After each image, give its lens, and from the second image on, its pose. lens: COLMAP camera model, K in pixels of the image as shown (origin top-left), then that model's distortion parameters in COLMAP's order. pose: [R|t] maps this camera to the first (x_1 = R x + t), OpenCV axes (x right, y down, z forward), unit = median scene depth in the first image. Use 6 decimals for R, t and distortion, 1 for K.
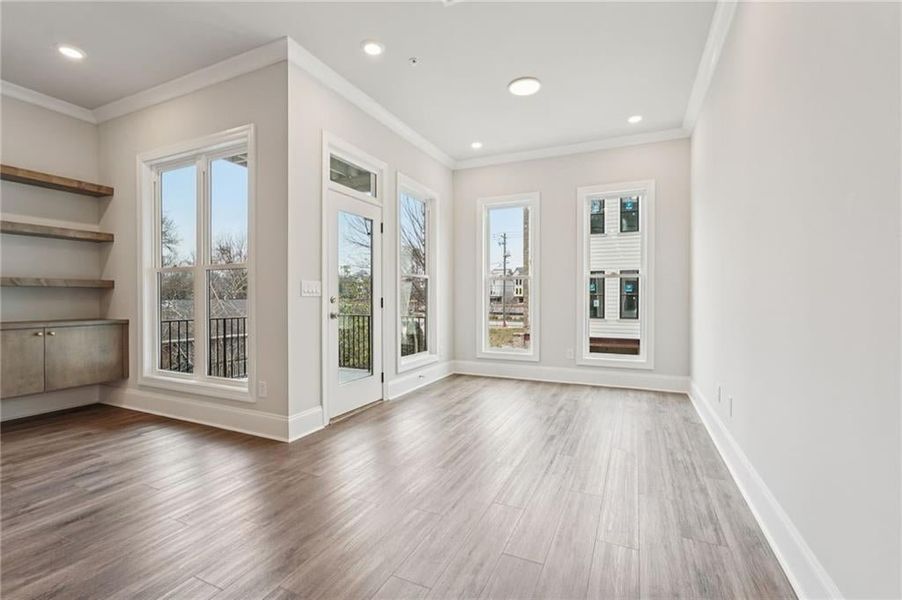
lens RADIAL K [[400.5, 0, 451.1], [0, 400.5, 303.4], [0, 0, 1]] dist [-0.011939, 0.007607]
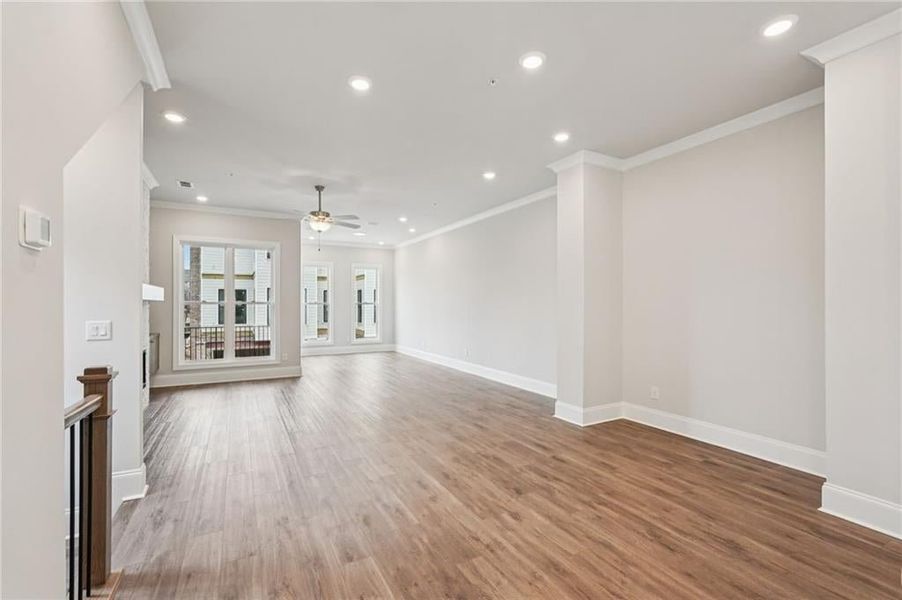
lens RADIAL K [[400.5, 0, 453.1], [0, 400.5, 306.0], [0, 0, 1]] dist [-0.011939, 0.007607]
pose [[0.594134, -0.002473, 0.804362, -1.429129], [0.009717, 0.999944, -0.004103, -0.051001], [-0.804307, 0.010254, 0.594125, -0.954769]]
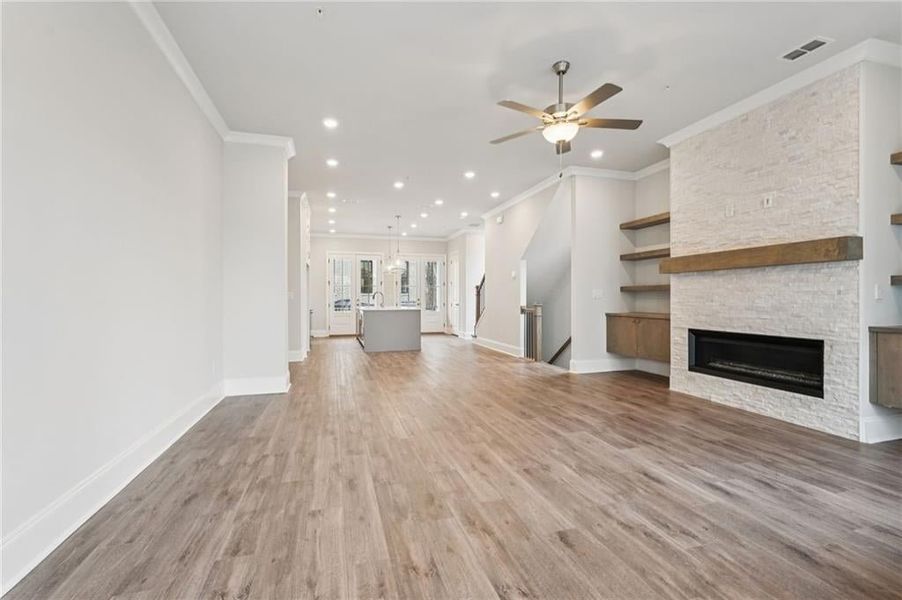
lens RADIAL K [[400.5, 0, 450.4], [0, 400.5, 299.1], [0, 0, 1]] dist [-0.011939, 0.007607]
pose [[-0.750218, 0.003980, -0.661179, 0.179186], [-0.004966, 0.999920, 0.011655, -0.013303], [0.661172, 0.012027, -0.750138, 0.773263]]
